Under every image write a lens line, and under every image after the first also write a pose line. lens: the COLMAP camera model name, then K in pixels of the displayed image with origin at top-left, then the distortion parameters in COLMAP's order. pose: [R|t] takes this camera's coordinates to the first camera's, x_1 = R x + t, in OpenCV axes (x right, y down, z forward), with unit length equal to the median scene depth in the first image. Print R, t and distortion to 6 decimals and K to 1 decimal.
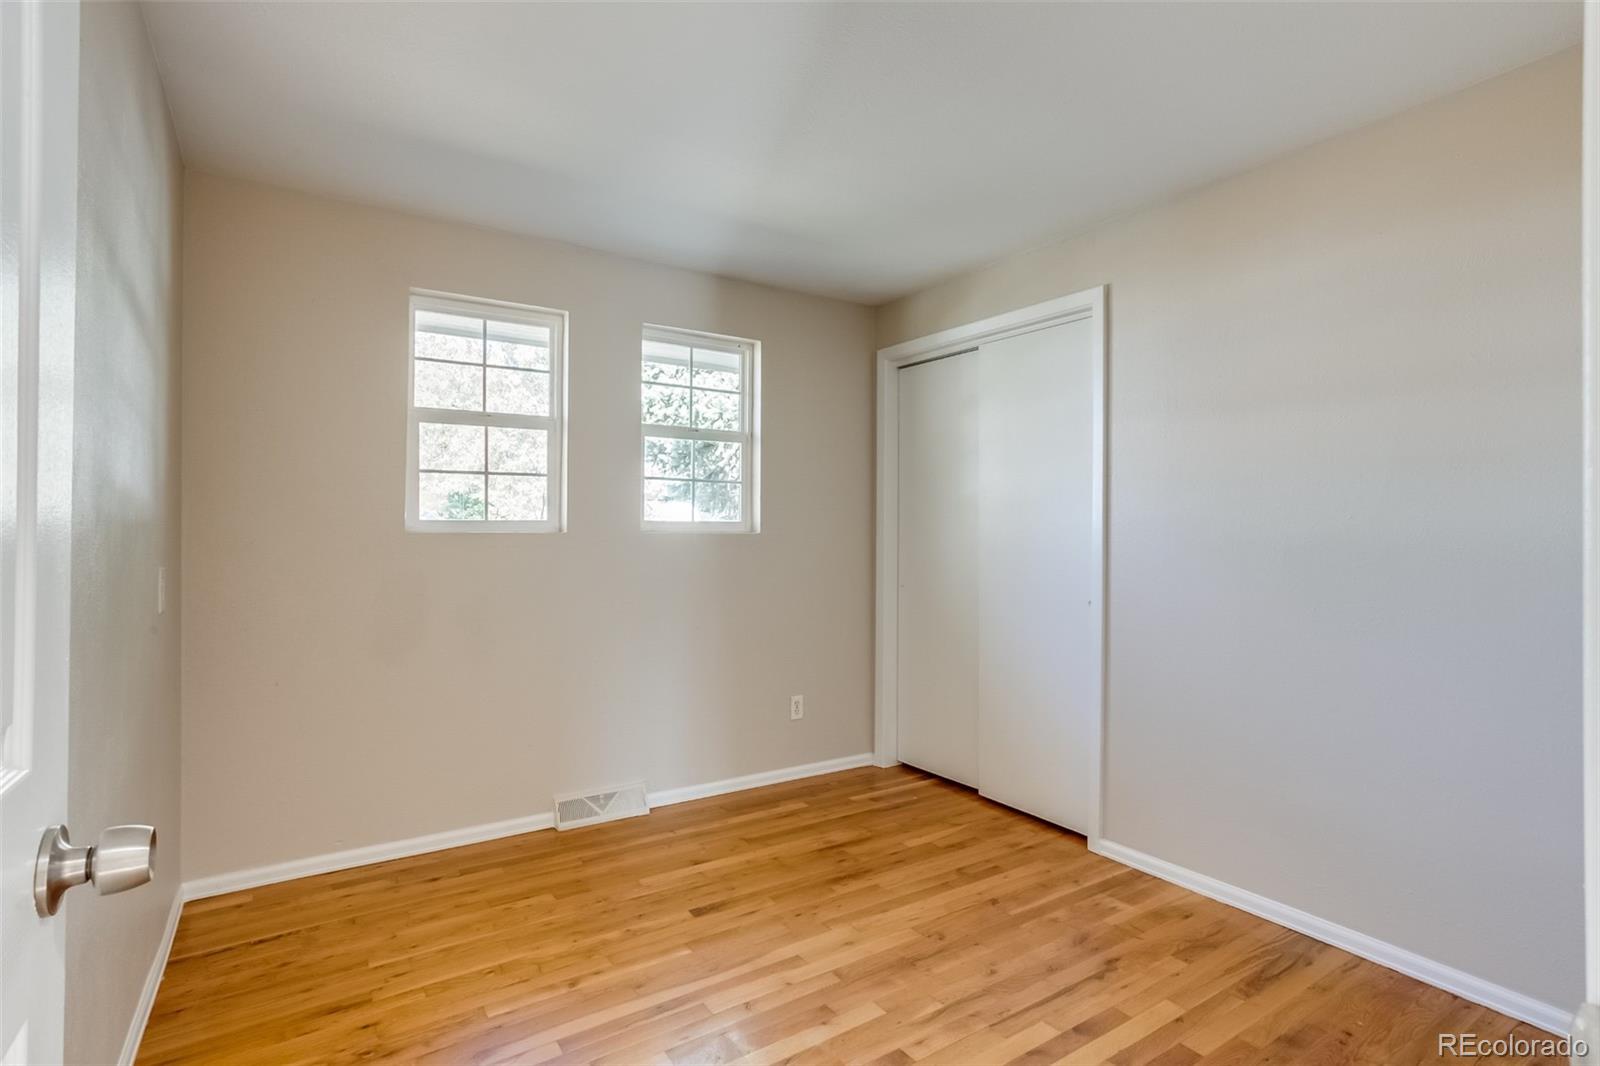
lens RADIAL K [[778.2, 0, 800.4], [0, 778.2, 535.1], [0, 0, 1]] dist [-0.052626, 0.028962]
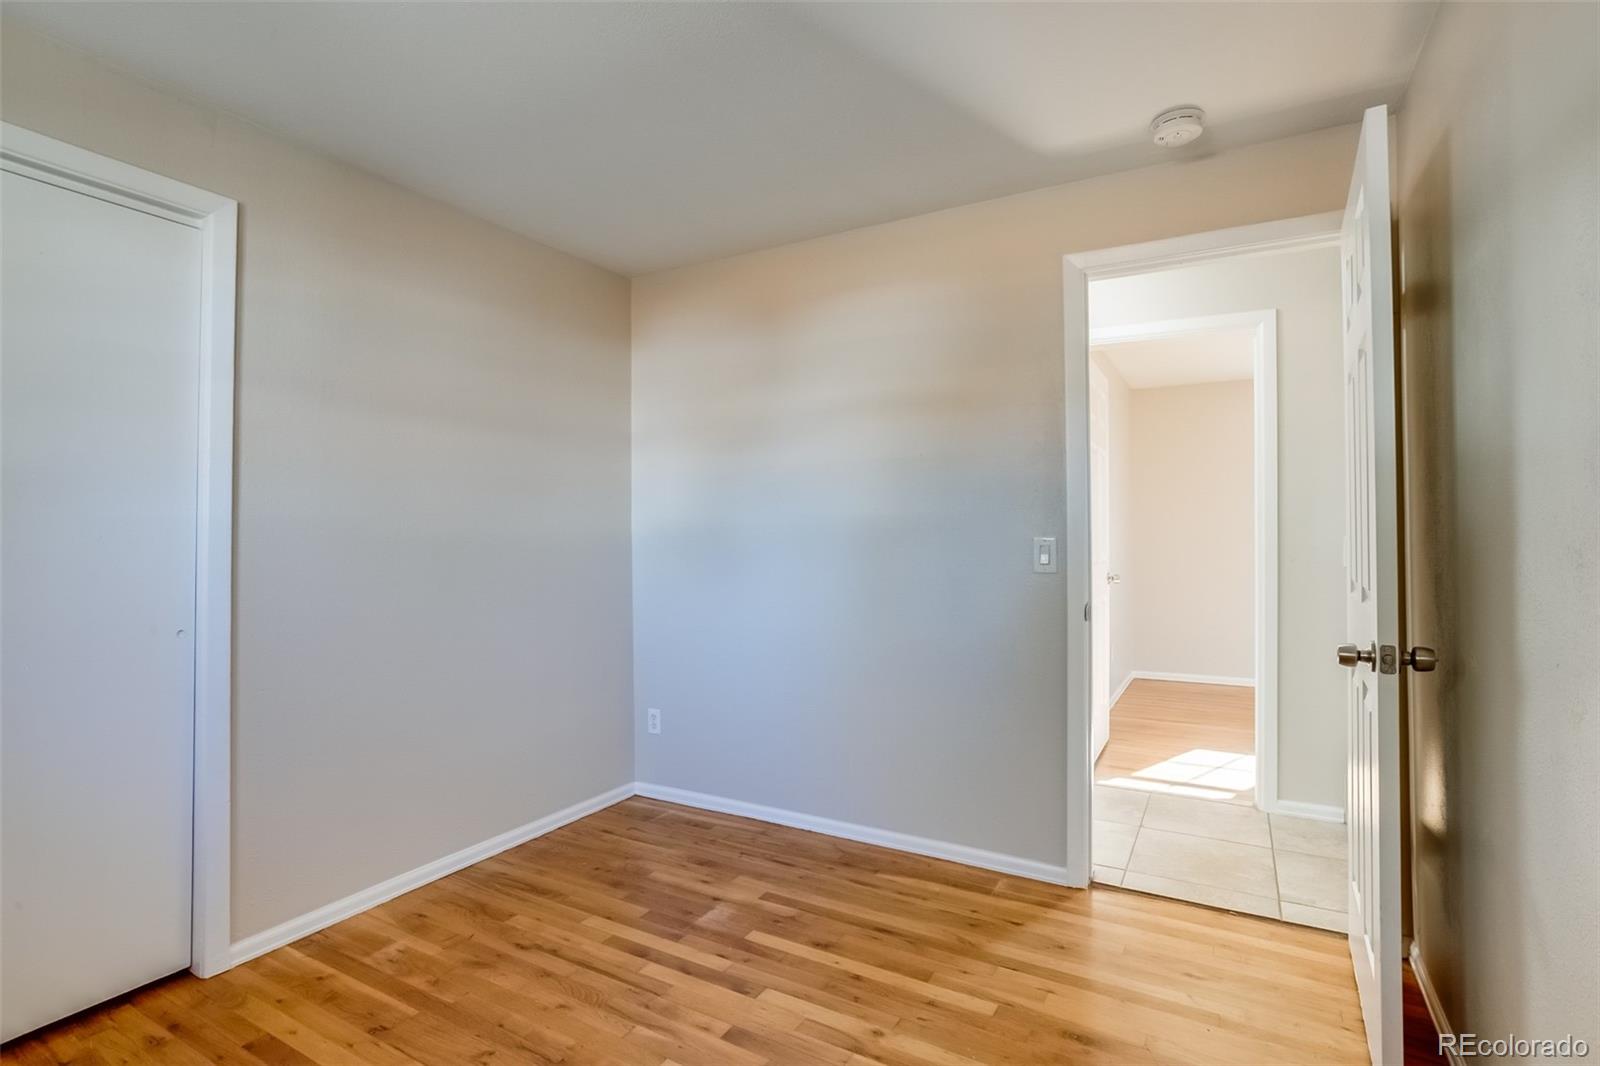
lens RADIAL K [[778.2, 0, 799.1], [0, 778.2, 527.8], [0, 0, 1]] dist [-0.052626, 0.028962]
pose [[-0.461815, 0.008285, 0.886937, -0.652202], [0.000785, 0.999960, -0.008932, -0.000033], [-0.886976, -0.003428, -0.461803, 1.085840]]
